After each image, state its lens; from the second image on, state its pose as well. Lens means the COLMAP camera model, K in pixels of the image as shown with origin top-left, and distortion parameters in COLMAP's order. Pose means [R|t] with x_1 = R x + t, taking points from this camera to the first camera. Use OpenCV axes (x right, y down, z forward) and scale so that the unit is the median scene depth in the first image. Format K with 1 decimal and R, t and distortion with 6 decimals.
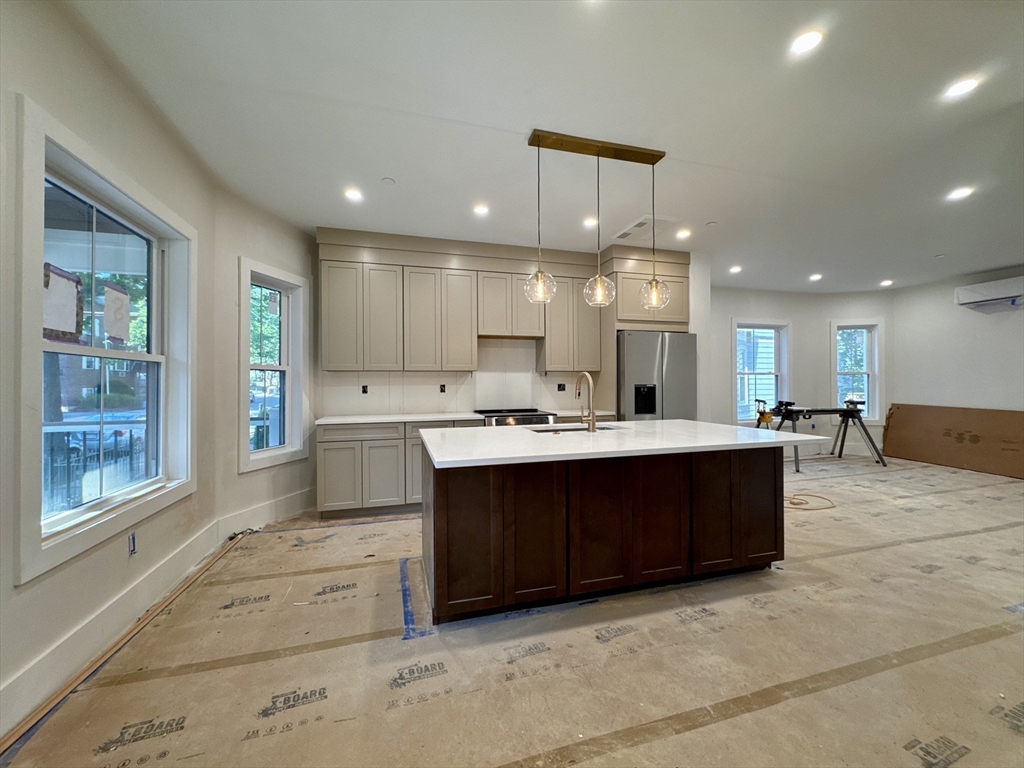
lens RADIAL K [[407.3, 0, 512.0], [0, 407.3, 384.0], [0, 0, 1]] dist [-0.002214, 0.000228]
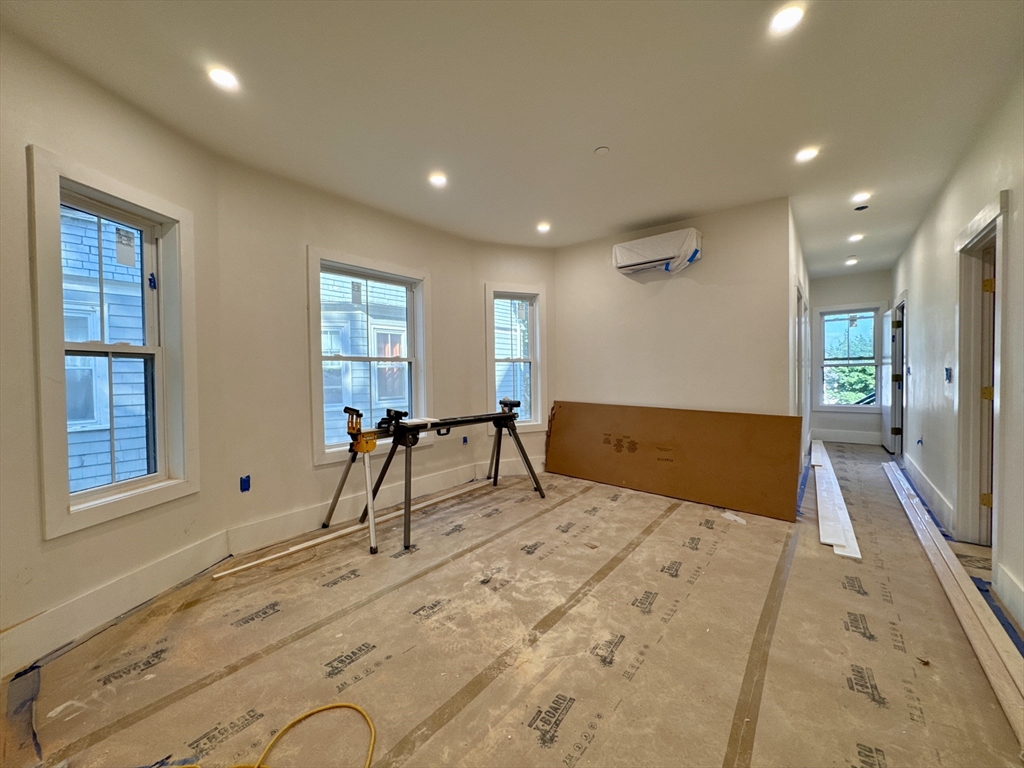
lens RADIAL K [[407.3, 0, 512.0], [0, 407.3, 384.0], [0, 0, 1]] dist [-0.002214, 0.000228]
pose [[0.819688, -0.021479, 0.572407, 0.552439], [0.011031, 0.999703, 0.021717, -0.000859], [-0.572704, -0.011487, 0.819682, 0.536864]]
